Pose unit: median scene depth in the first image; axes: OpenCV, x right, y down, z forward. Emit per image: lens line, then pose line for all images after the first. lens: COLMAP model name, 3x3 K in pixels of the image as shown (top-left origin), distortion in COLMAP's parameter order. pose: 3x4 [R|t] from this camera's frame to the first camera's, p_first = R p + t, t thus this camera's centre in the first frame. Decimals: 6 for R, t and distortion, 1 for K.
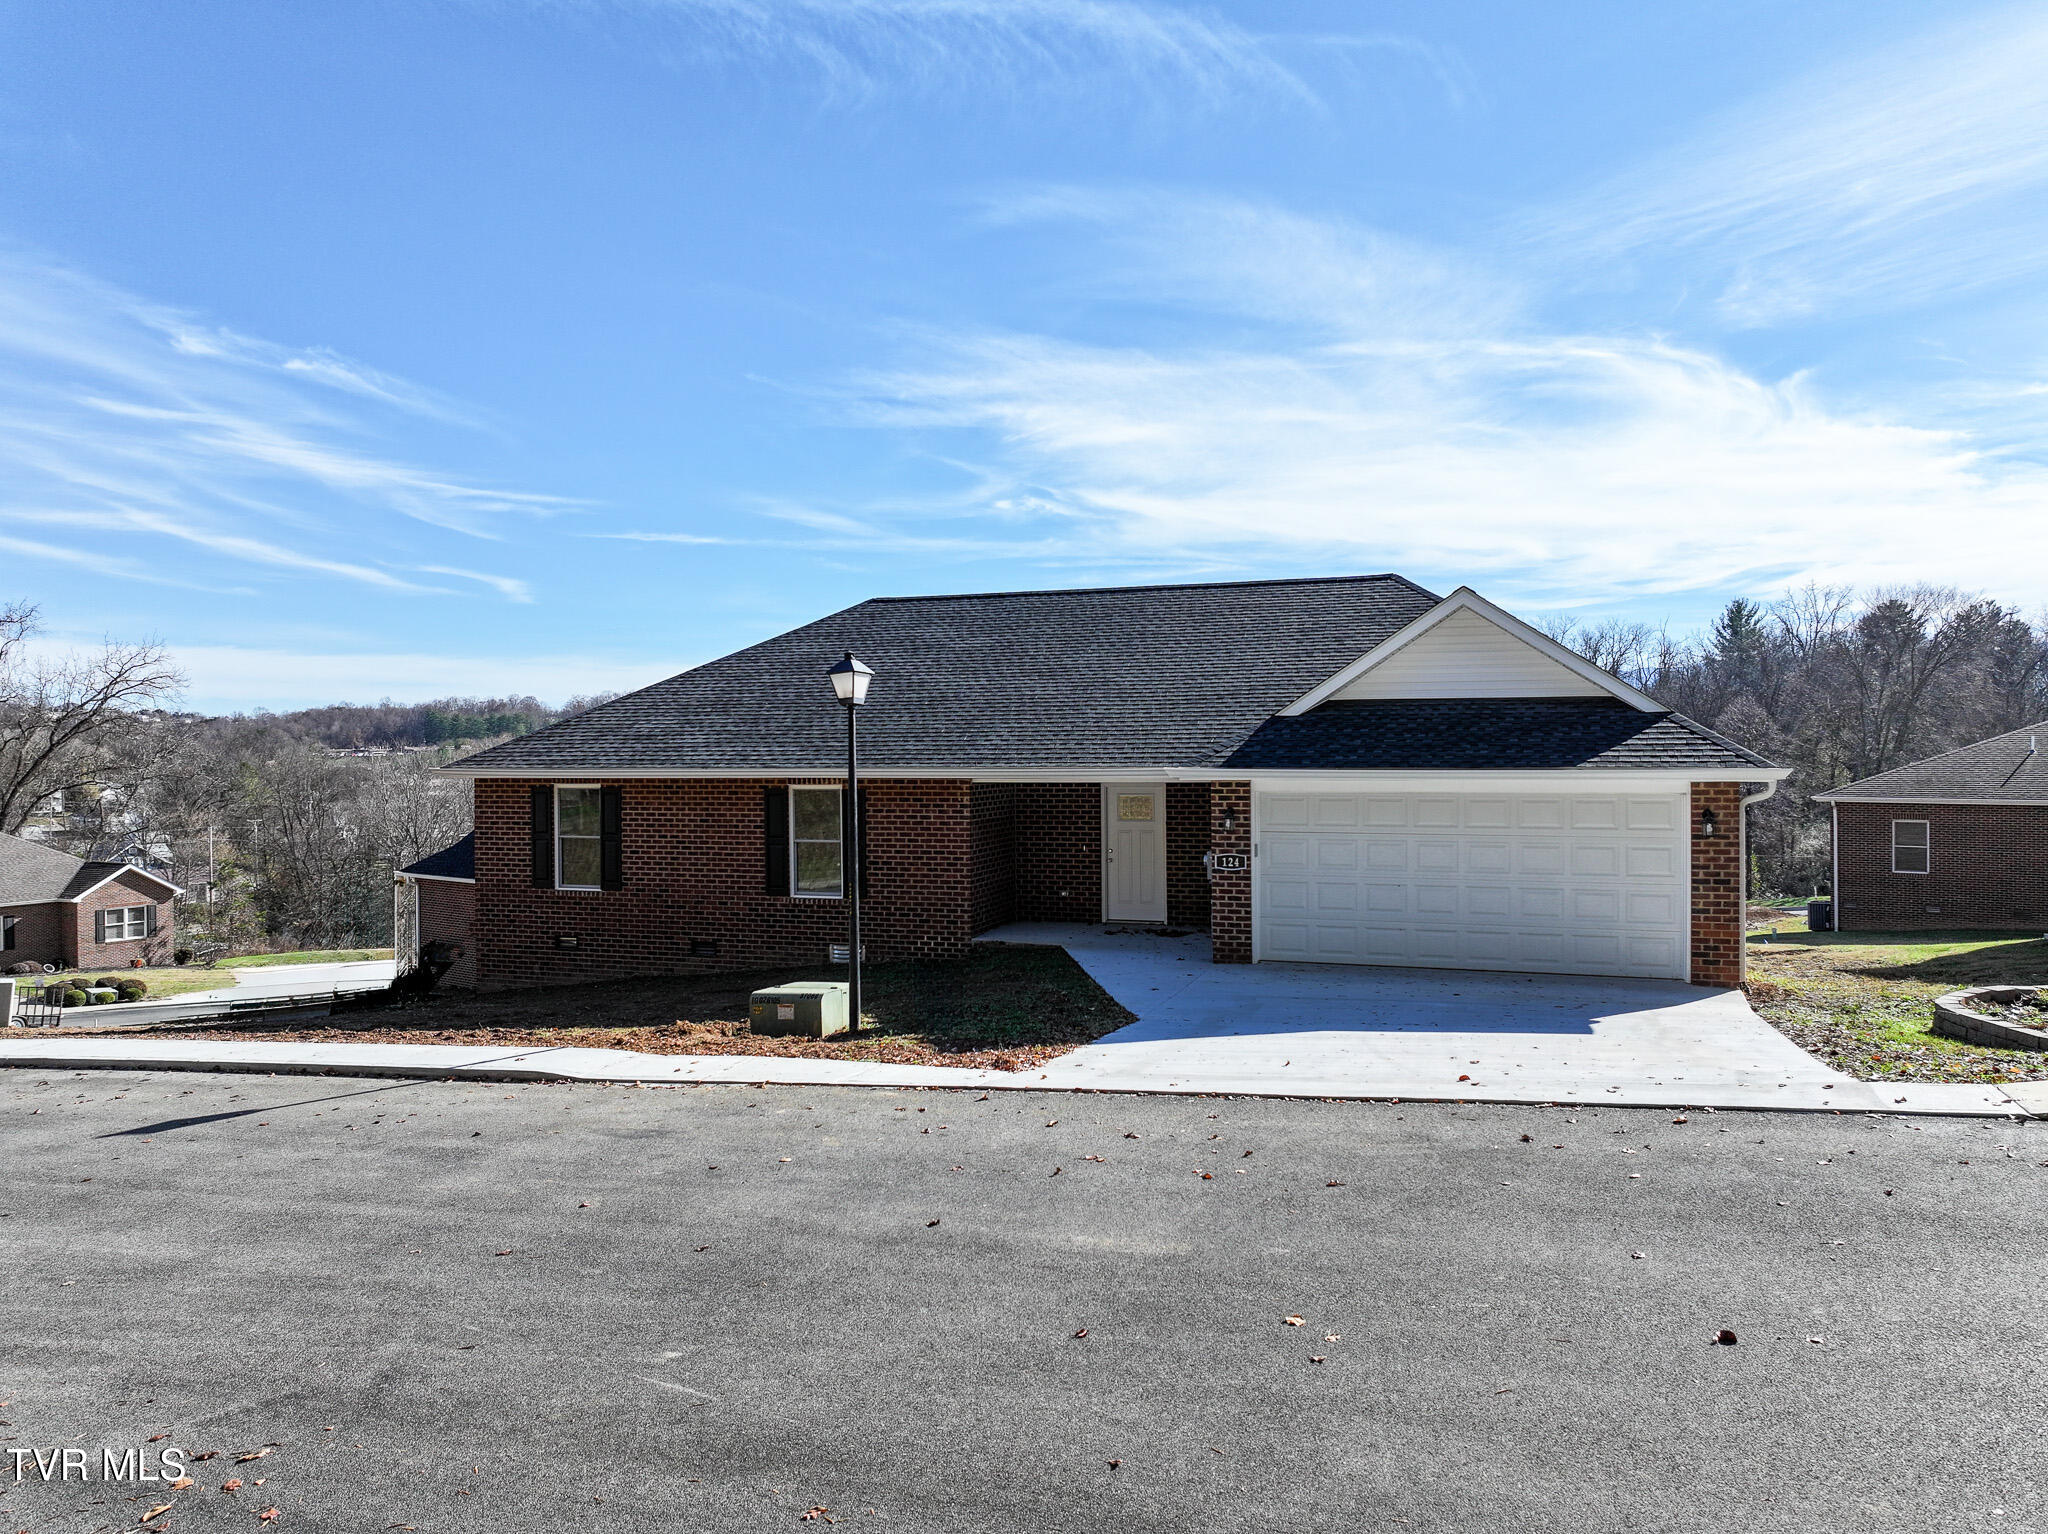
lens RADIAL K [[1451.8, 0, 1024.4], [0, 1451.8, 795.8], [0, 0, 1]] dist [-0.001291, 0.017116]
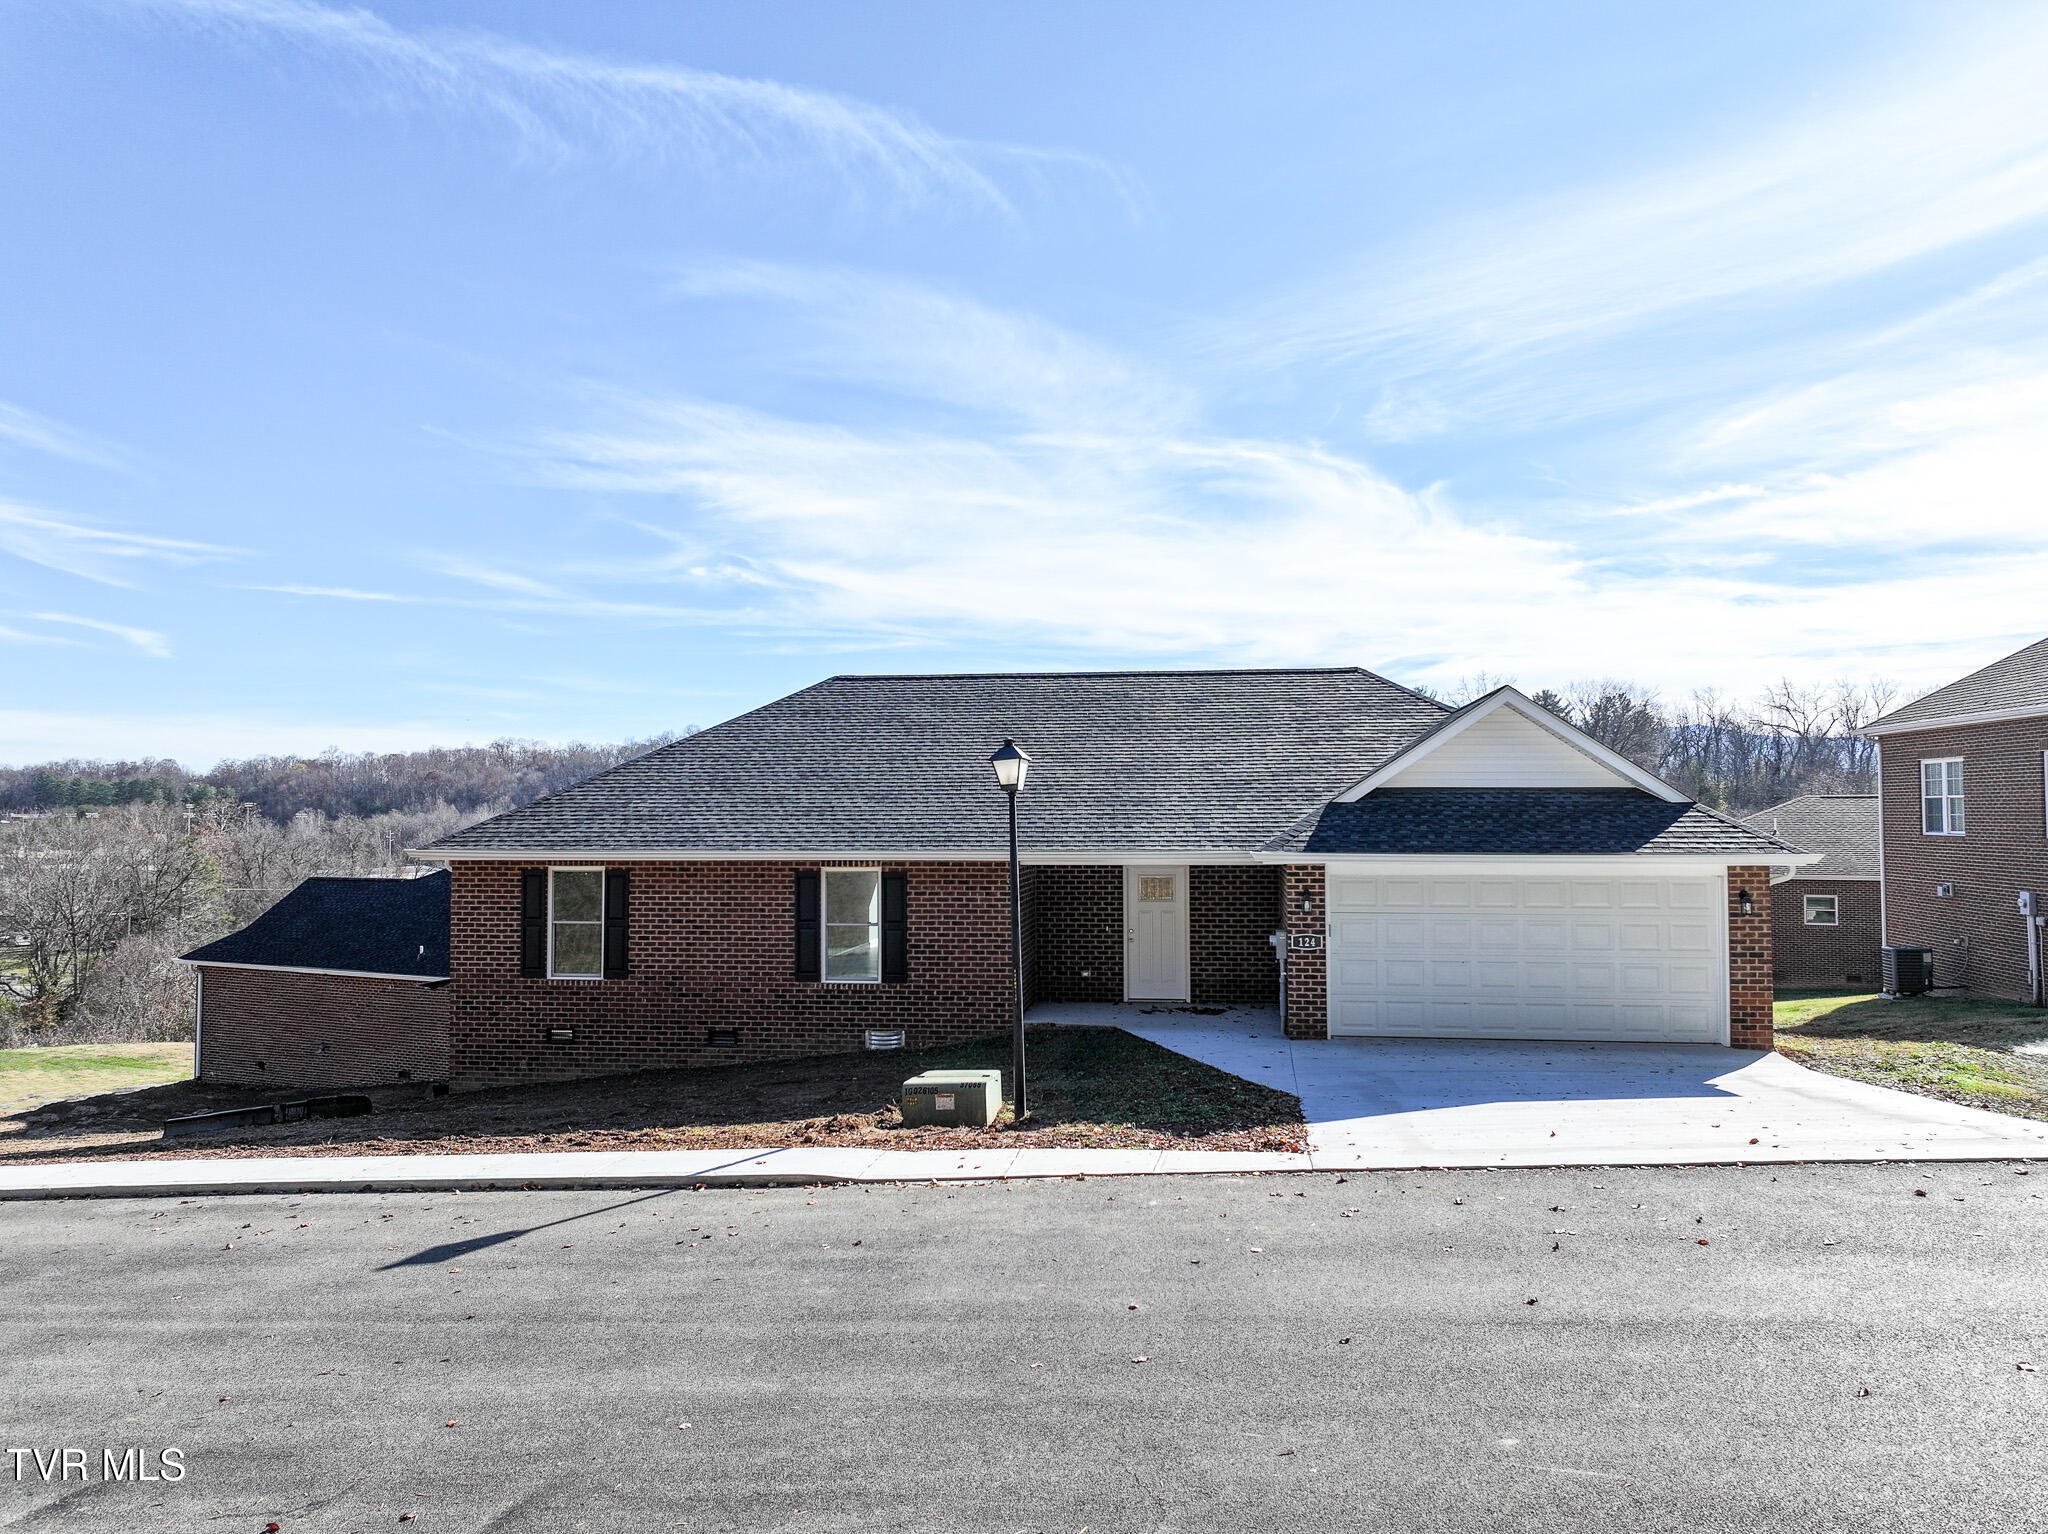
lens RADIAL K [[1451.8, 0, 1028.2], [0, 1451.8, 754.4], [0, 0, 1]] dist [-0.001291, 0.017116]
pose [[0.977631, 0.014204, 0.209847, -0.197752], [0.002097, 0.997009, -0.077255, -0.006261], [-0.210317, 0.075967, 0.974677, 0.006153]]
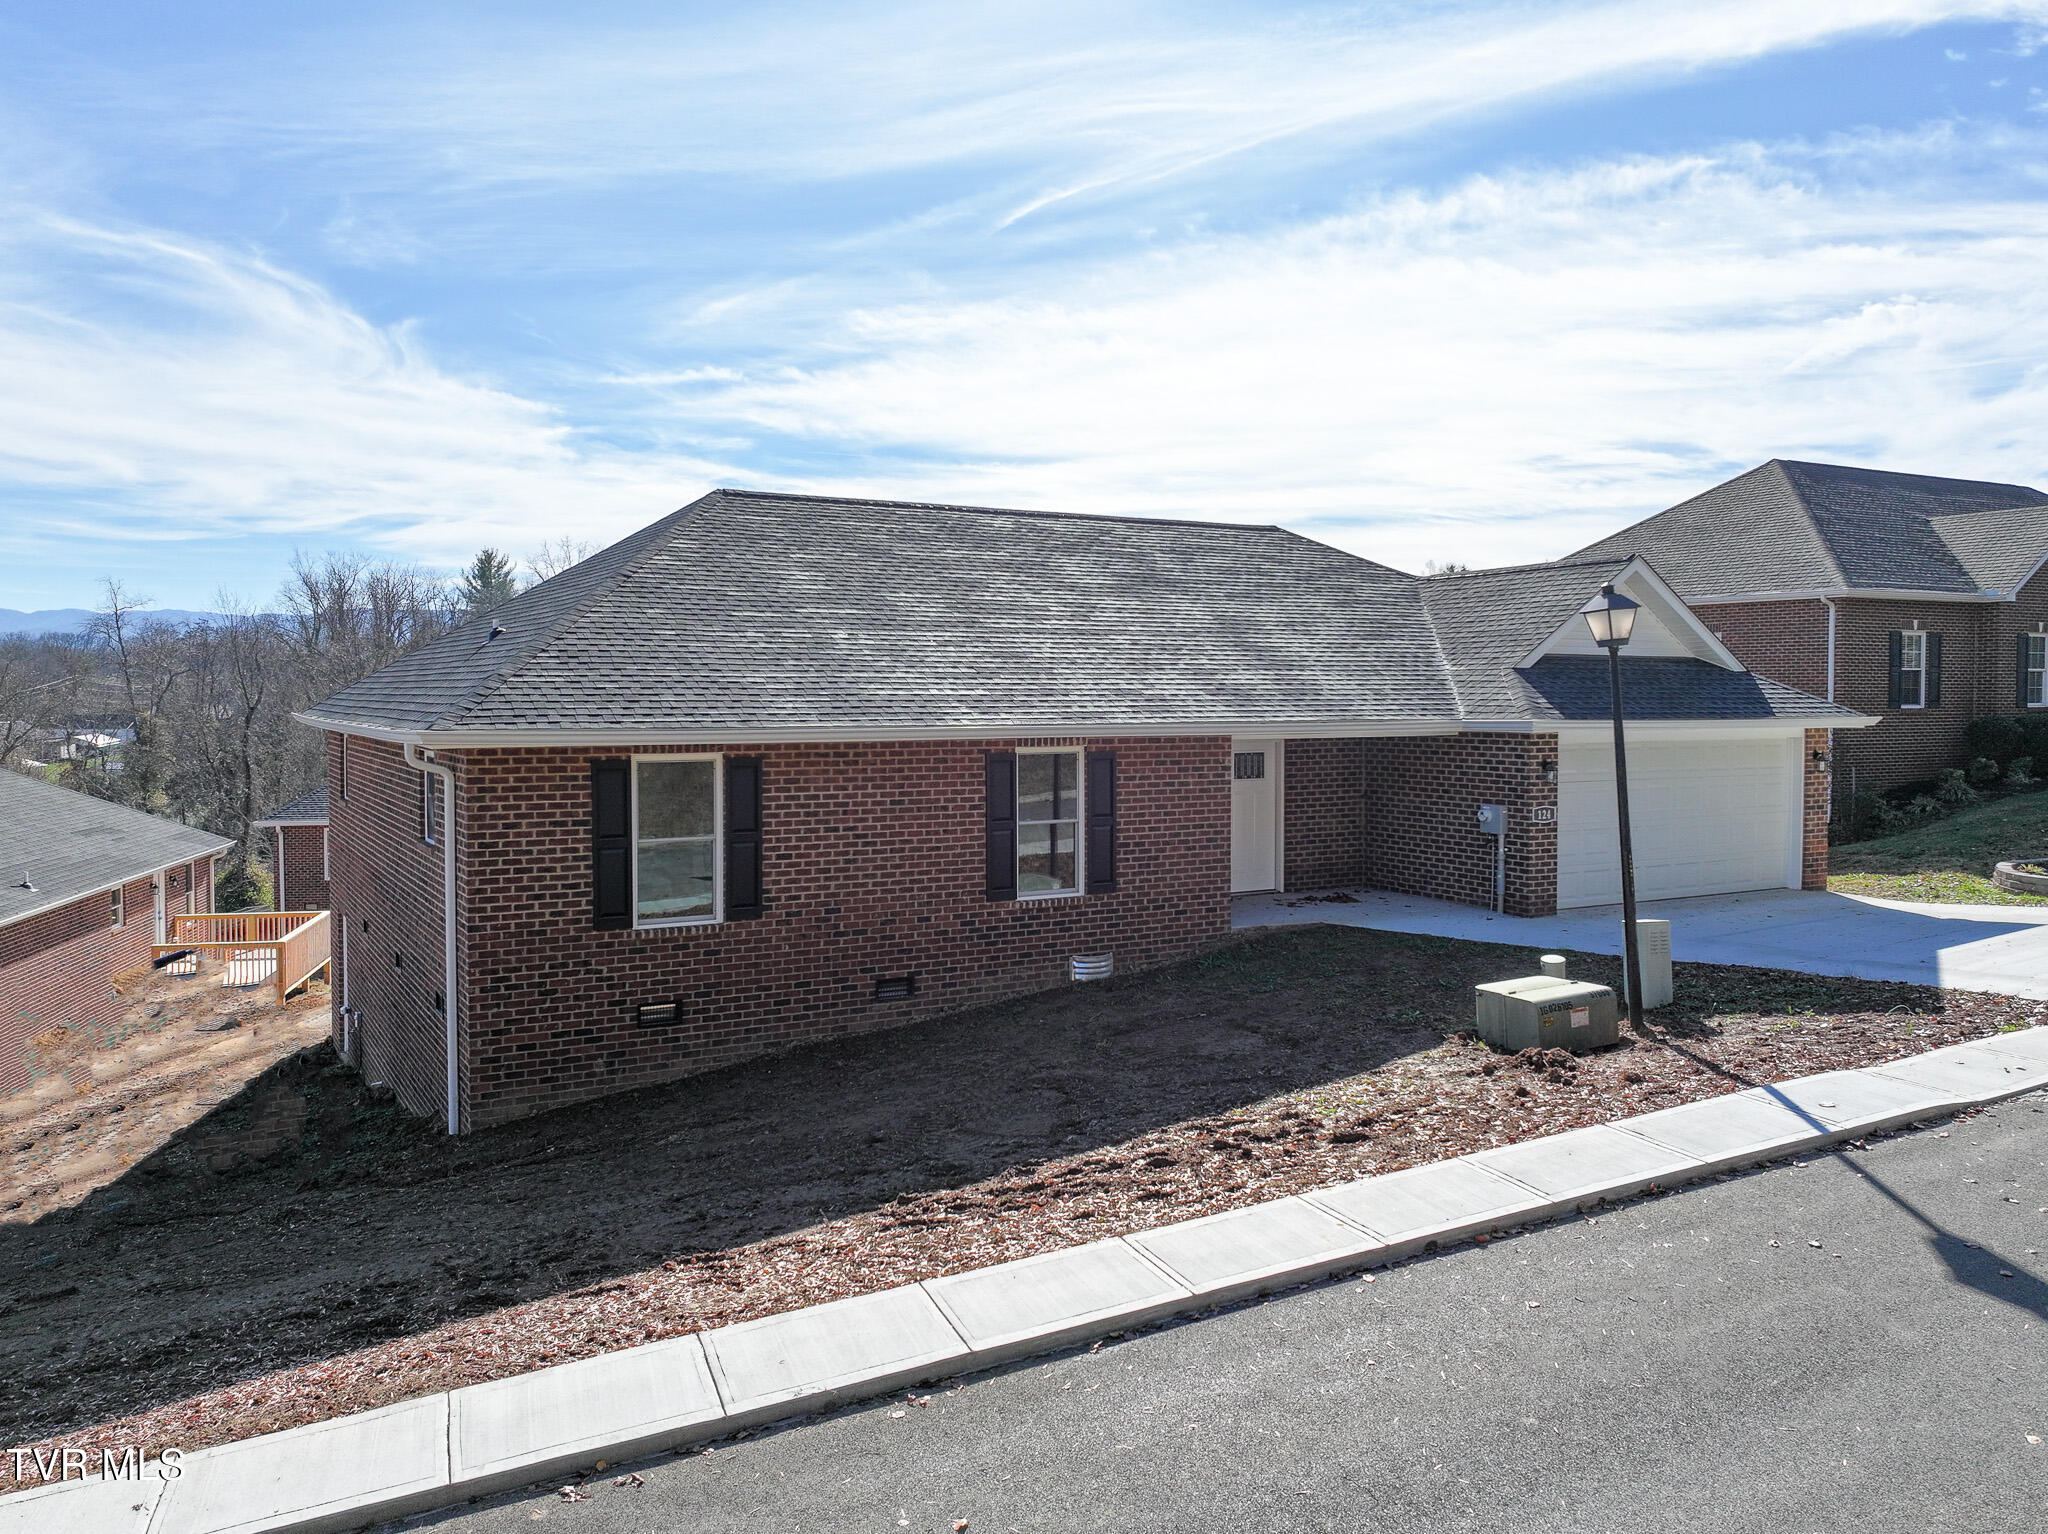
lens RADIAL K [[1562.4, 0, 1029.5], [0, 1562.4, 700.8], [0, 0, 1]] dist [0.009034, 0.009725]
pose [[0.644858, 0.004104, 0.764292, -0.648933], [0.021727, 0.999483, -0.023698, -0.010418], [-0.763994, 0.031888, 0.644435, 0.409159]]
